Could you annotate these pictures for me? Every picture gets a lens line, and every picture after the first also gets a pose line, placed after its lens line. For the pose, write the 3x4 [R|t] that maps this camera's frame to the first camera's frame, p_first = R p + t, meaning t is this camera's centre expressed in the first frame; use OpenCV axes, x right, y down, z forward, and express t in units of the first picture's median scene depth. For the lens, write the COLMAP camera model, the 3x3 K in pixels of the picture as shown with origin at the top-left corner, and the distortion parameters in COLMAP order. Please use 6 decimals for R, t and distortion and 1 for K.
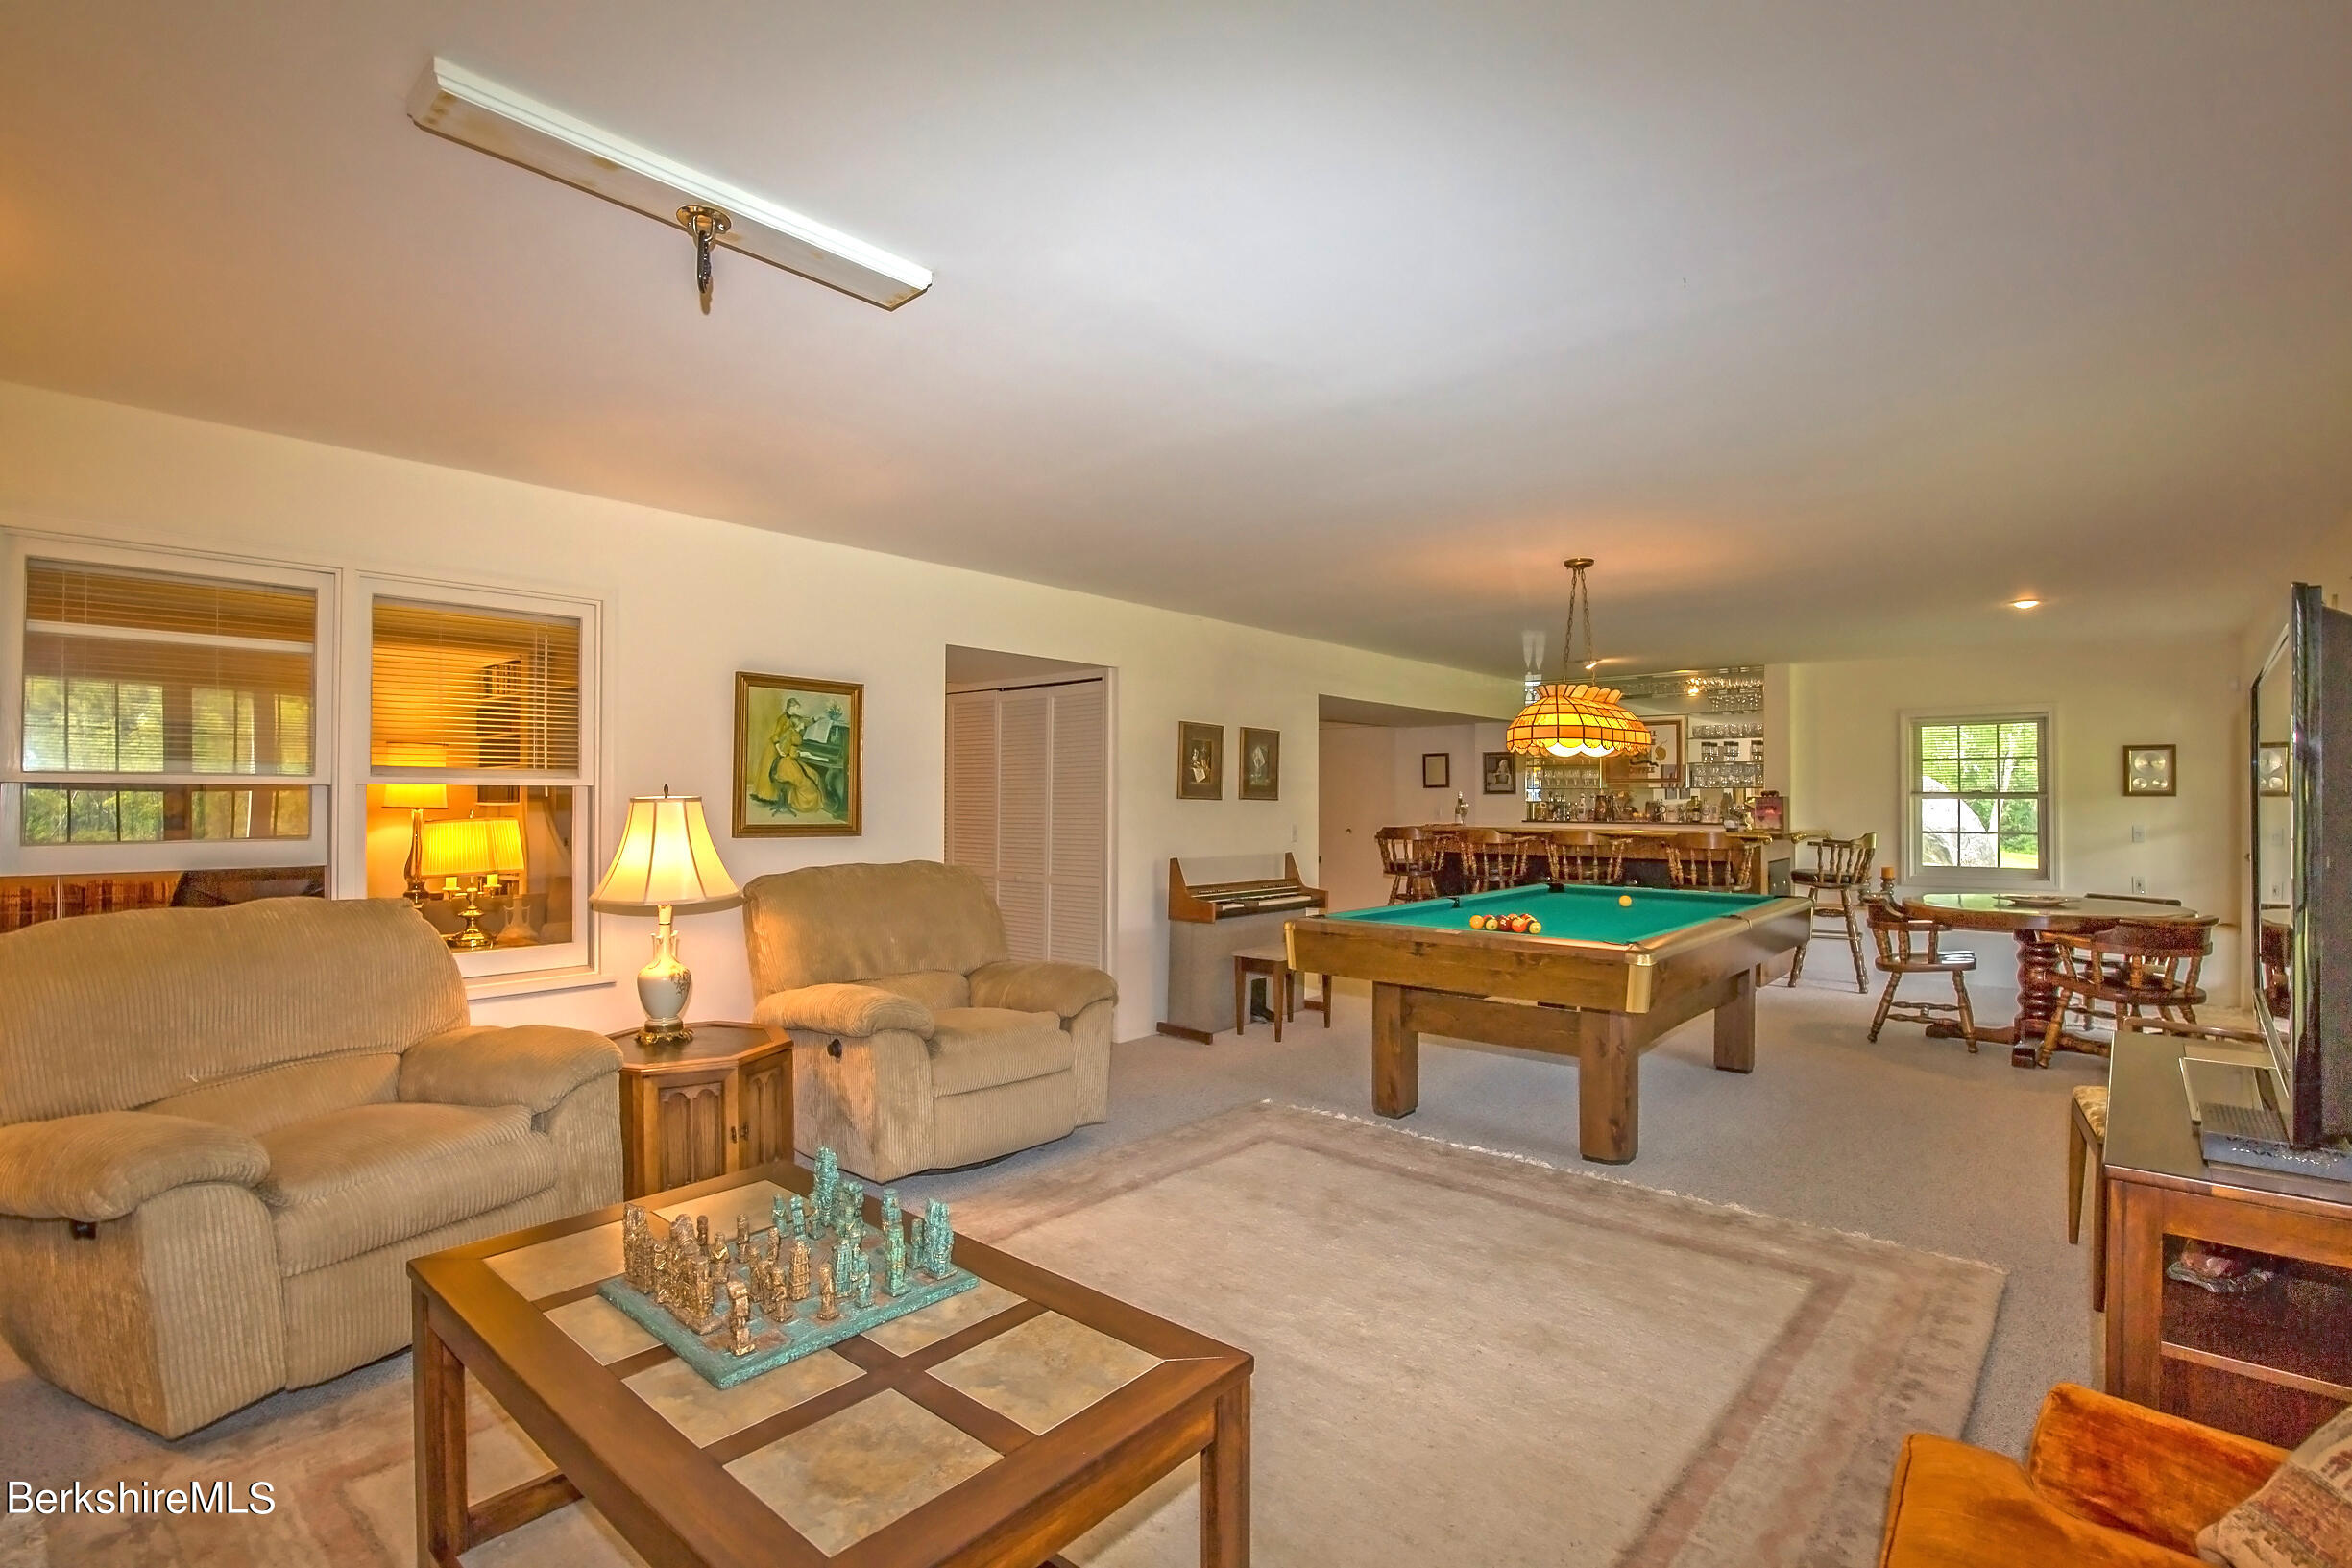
lens RADIAL K [[1108.2, 0, 1199.9], [0, 1108.2, 790.1], [0, 0, 1]] dist [-0.039534, 0.007214]
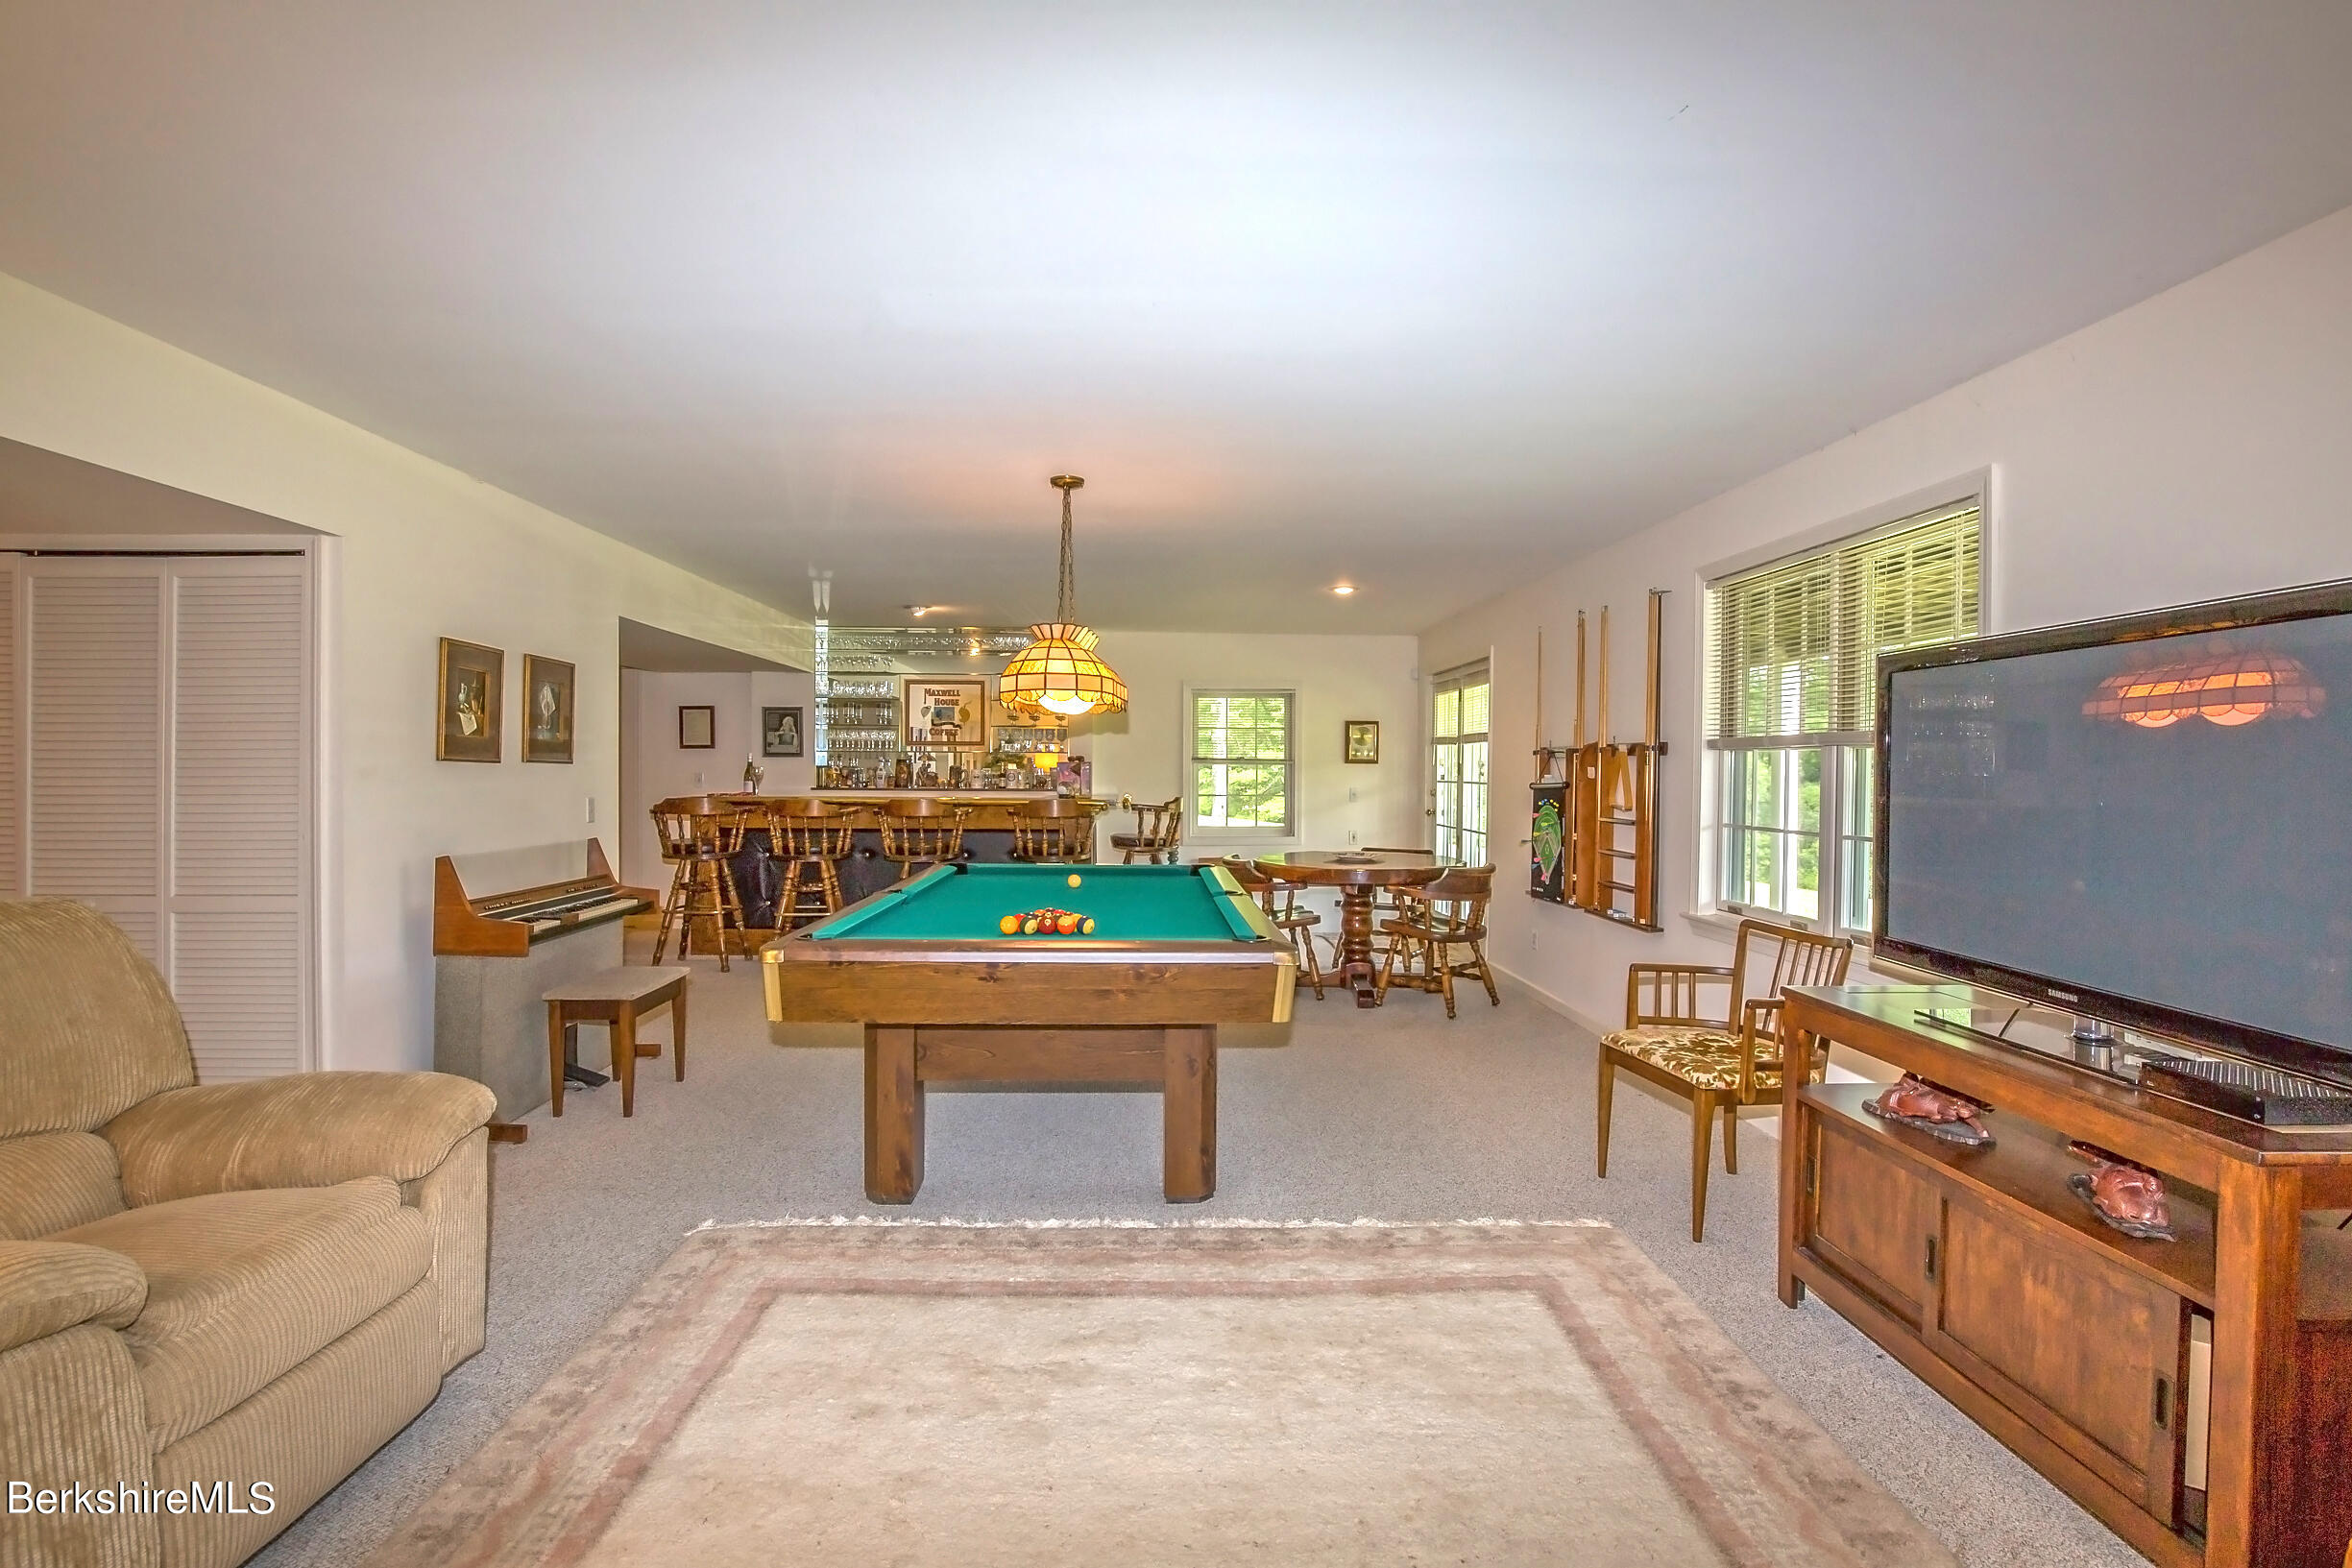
lens RADIAL K [[1129.6, 0, 1199.7], [0, 1129.6, 779.4], [0, 0, 1]] dist [-0.032883, -0.000063]
pose [[0.729139, -0.004914, 0.684348, -0.184565], [-0.011312, 0.999751, 0.019230, 0.001612], [-0.684272, -0.021763, 0.728902, 0.331571]]
